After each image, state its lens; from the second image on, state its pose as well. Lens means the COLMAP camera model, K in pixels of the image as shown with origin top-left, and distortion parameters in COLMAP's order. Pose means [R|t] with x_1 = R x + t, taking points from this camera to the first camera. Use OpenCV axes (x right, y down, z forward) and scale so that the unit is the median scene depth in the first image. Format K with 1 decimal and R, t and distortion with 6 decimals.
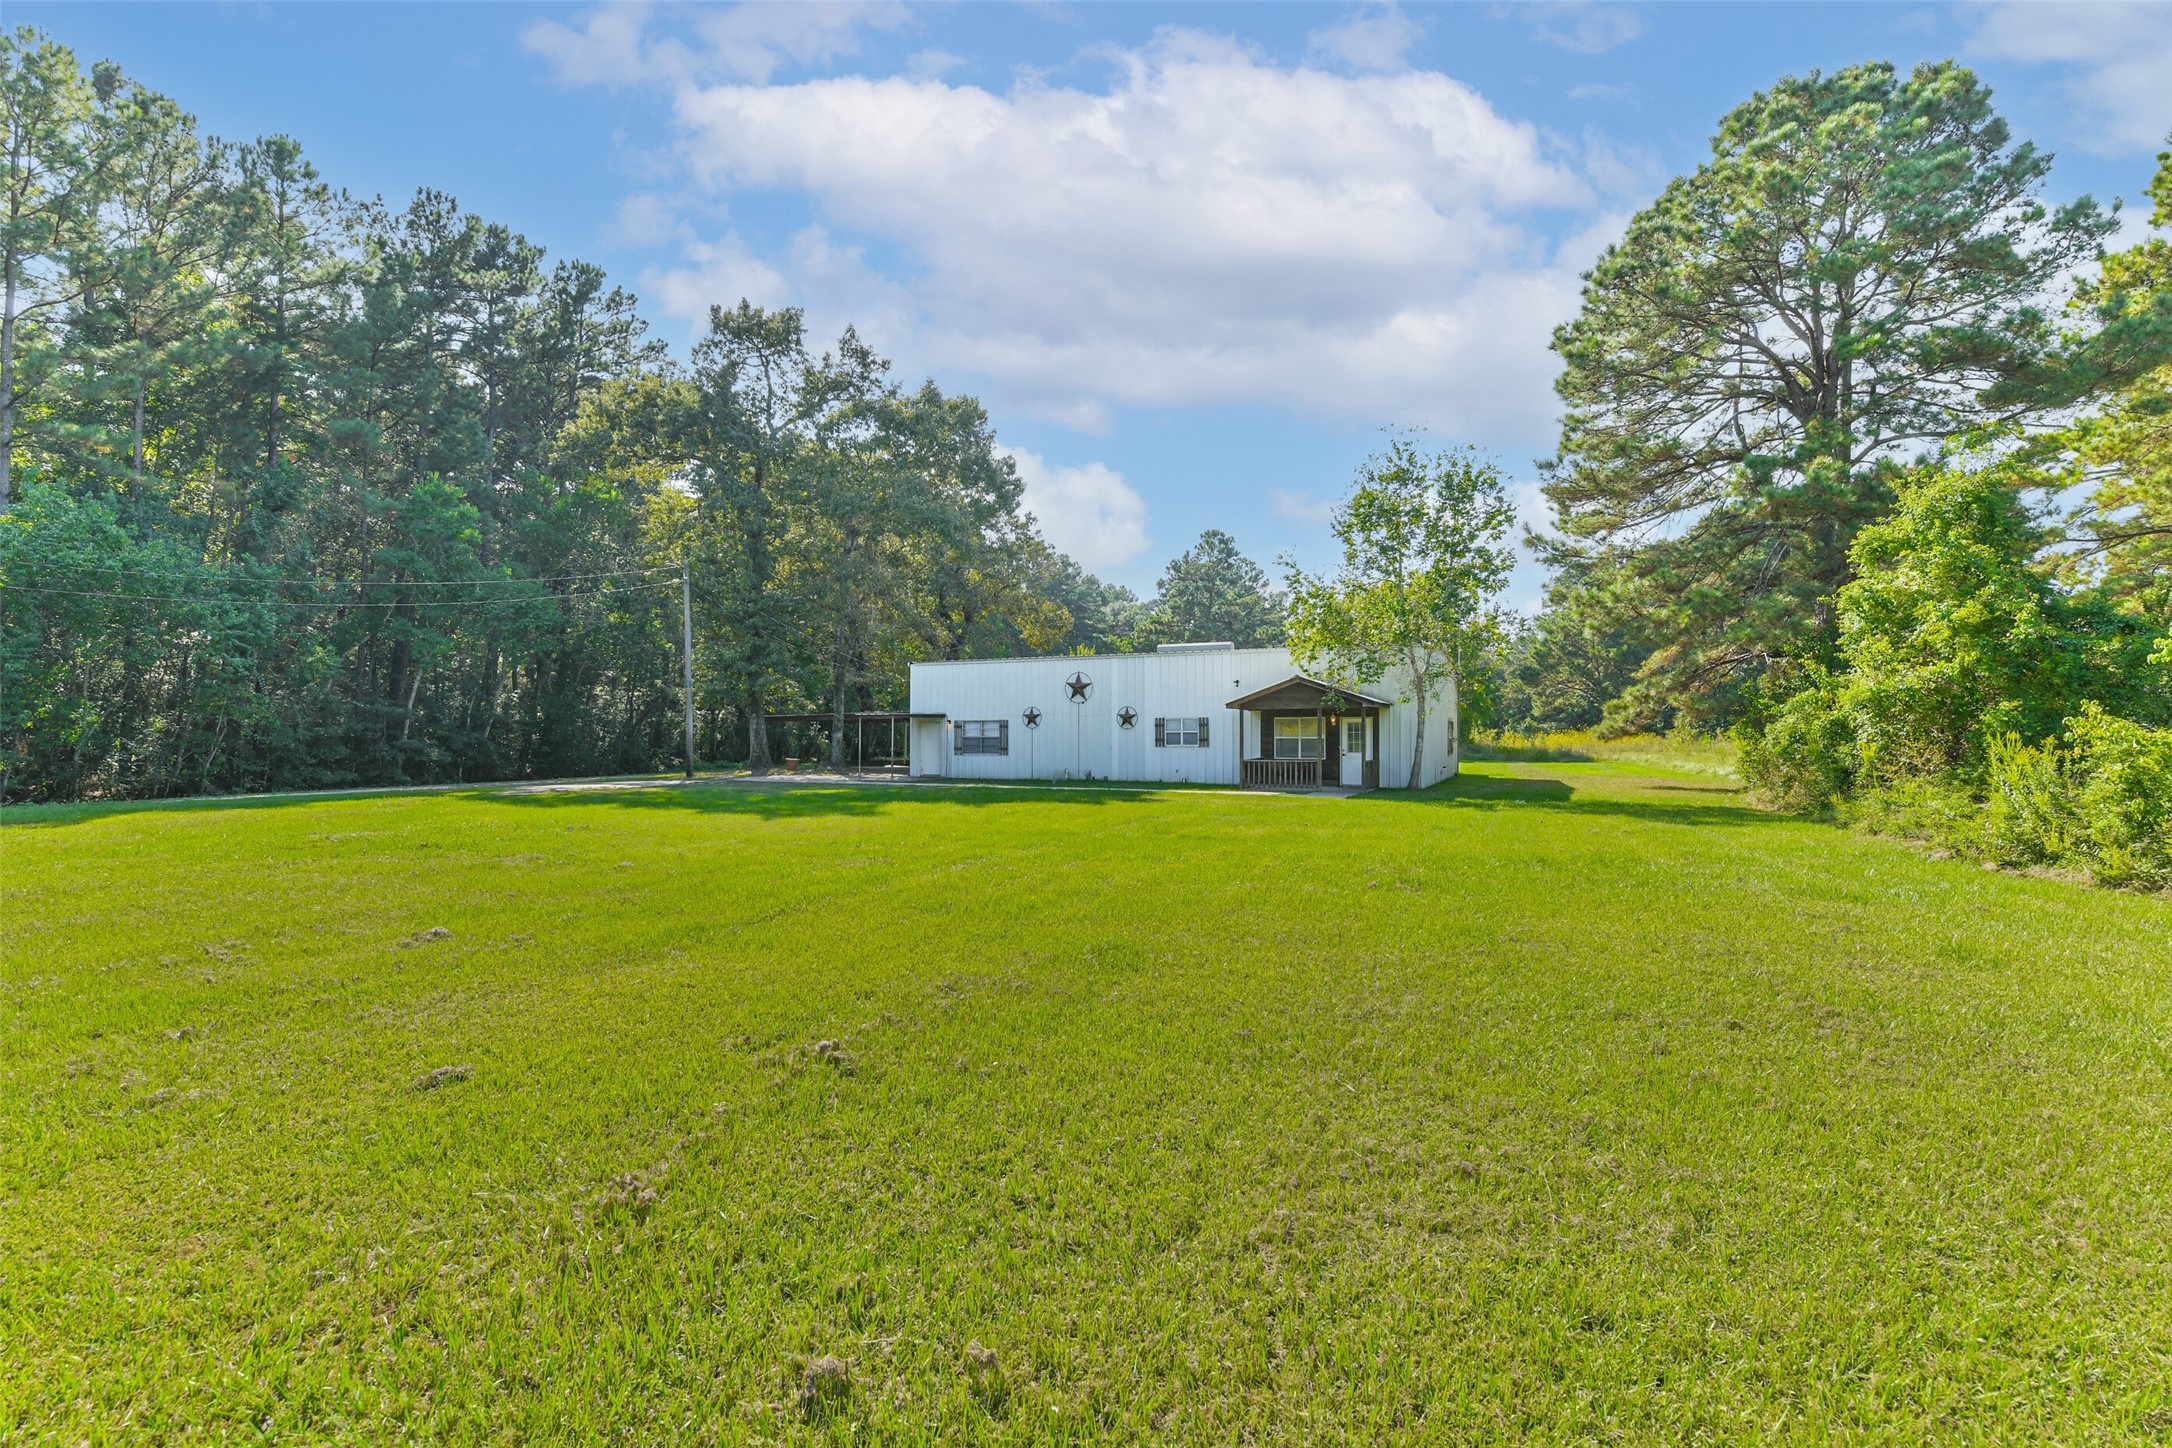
lens RADIAL K [[934.4, 0, 1081.7], [0, 934.4, 720.7], [0, 0, 1]] dist [0.059376, -0.026602]
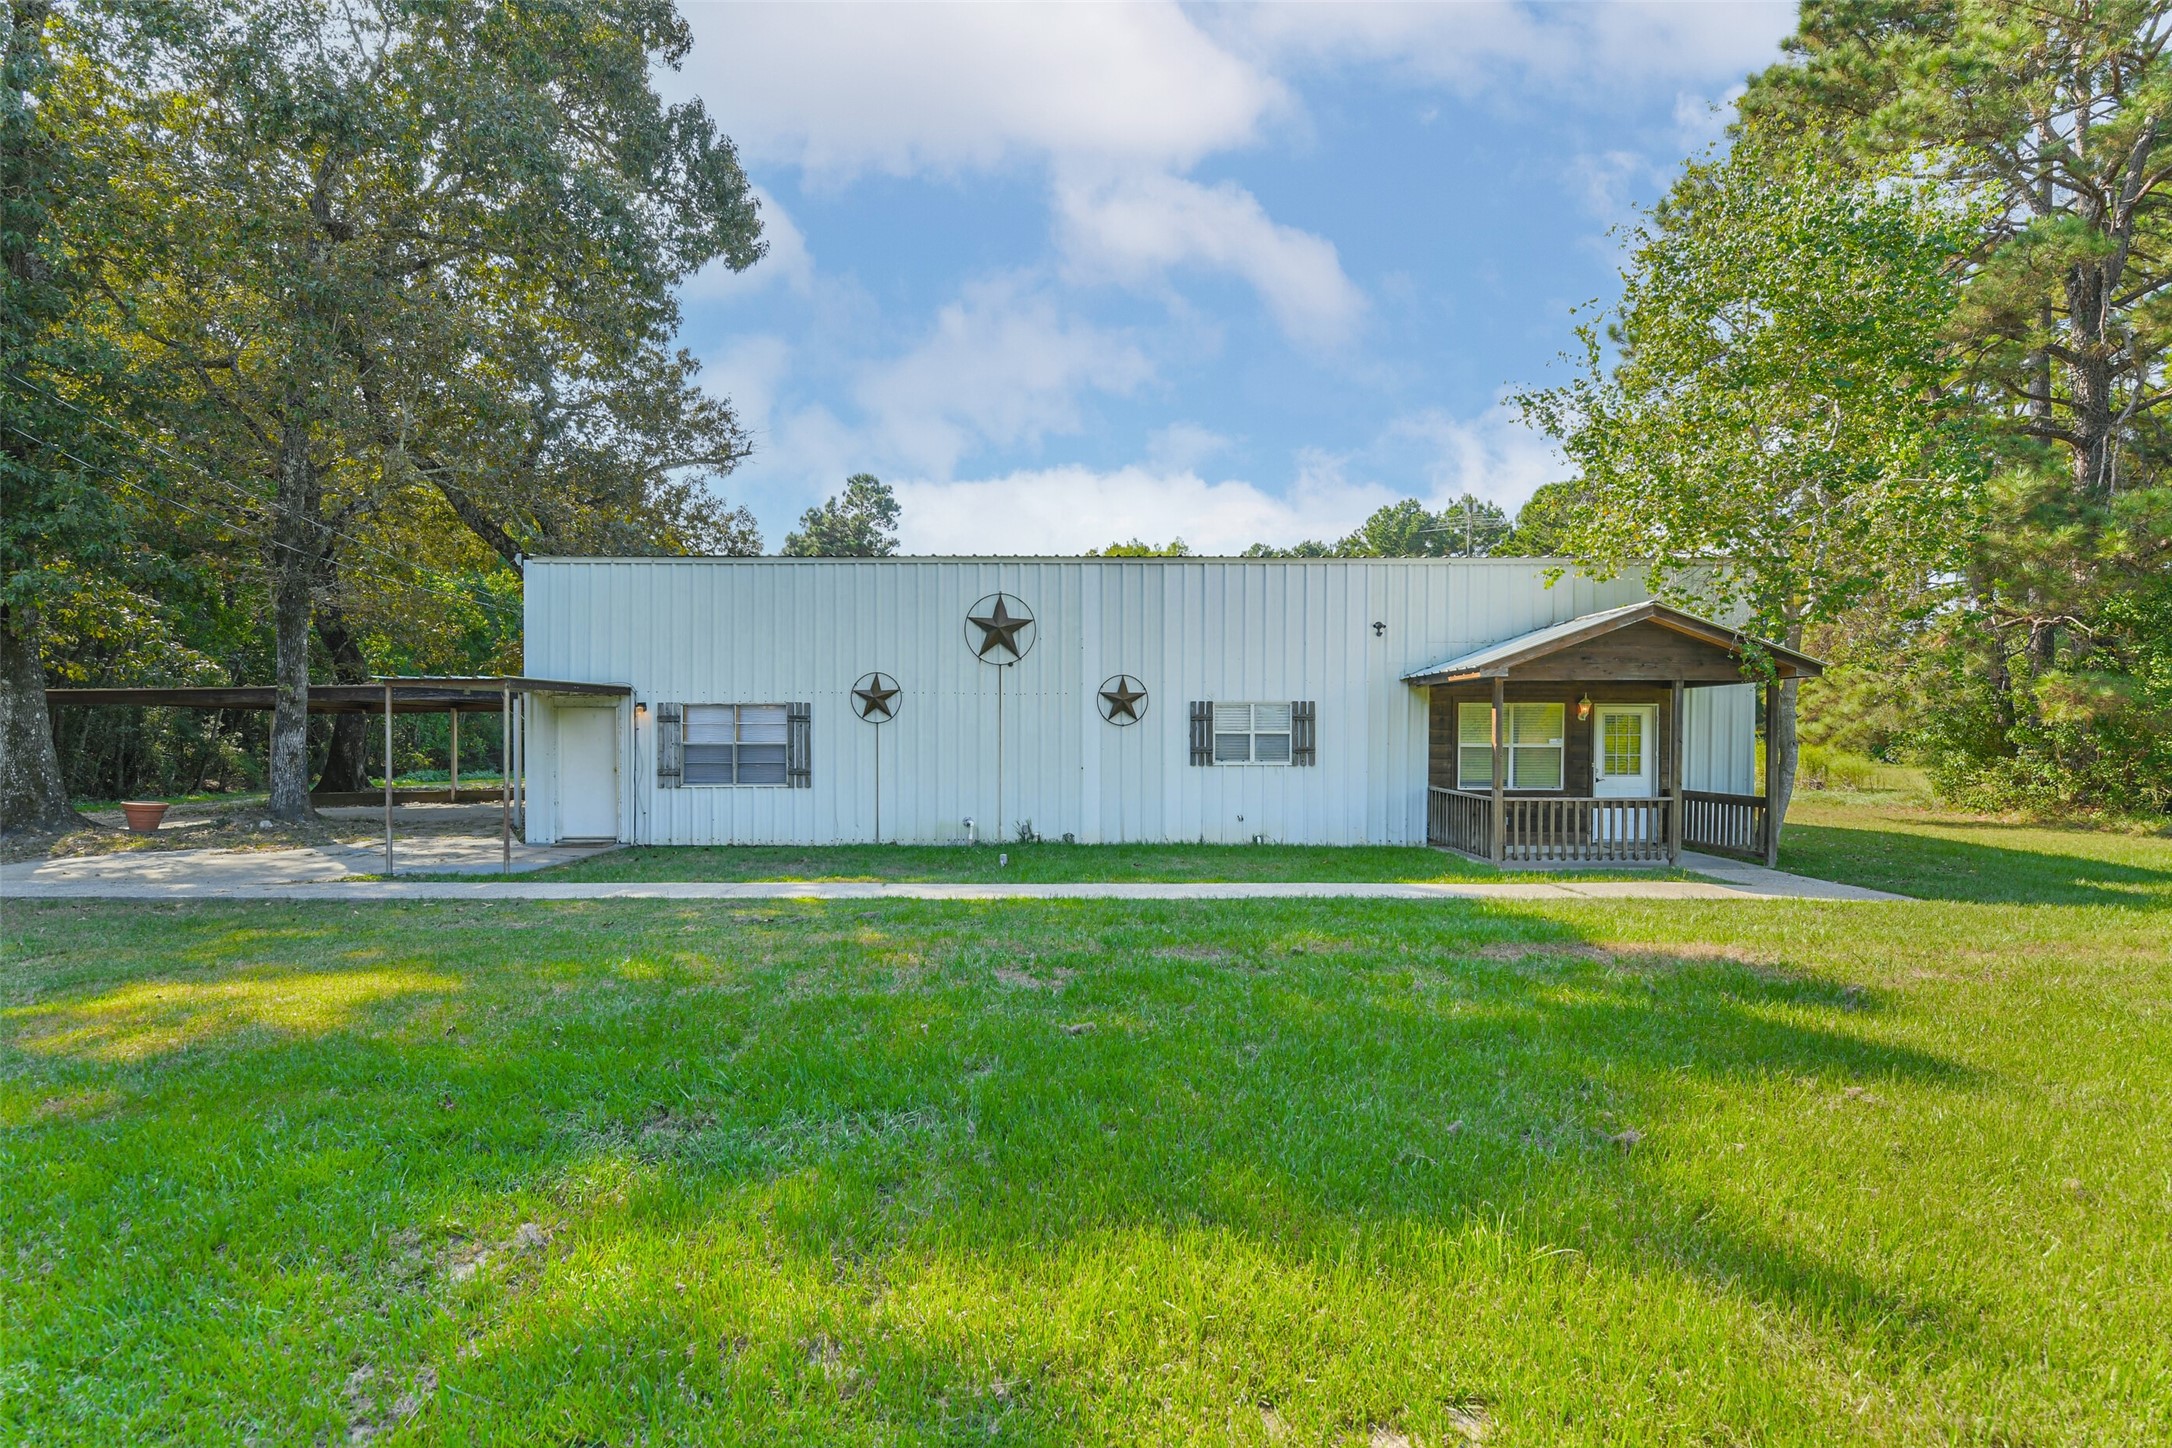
lens RADIAL K [[1028.0, 0, 1086.0], [0, 1028.0, 724.0], [0, 0, 1]] dist [0.002428, 0.000432]
pose [[0.903161, 0.009277, 0.429202, -0.166057], [-0.006639, 0.999949, -0.007642, 0.011249], [-0.429251, 0.004052, 0.903176, 0.543706]]
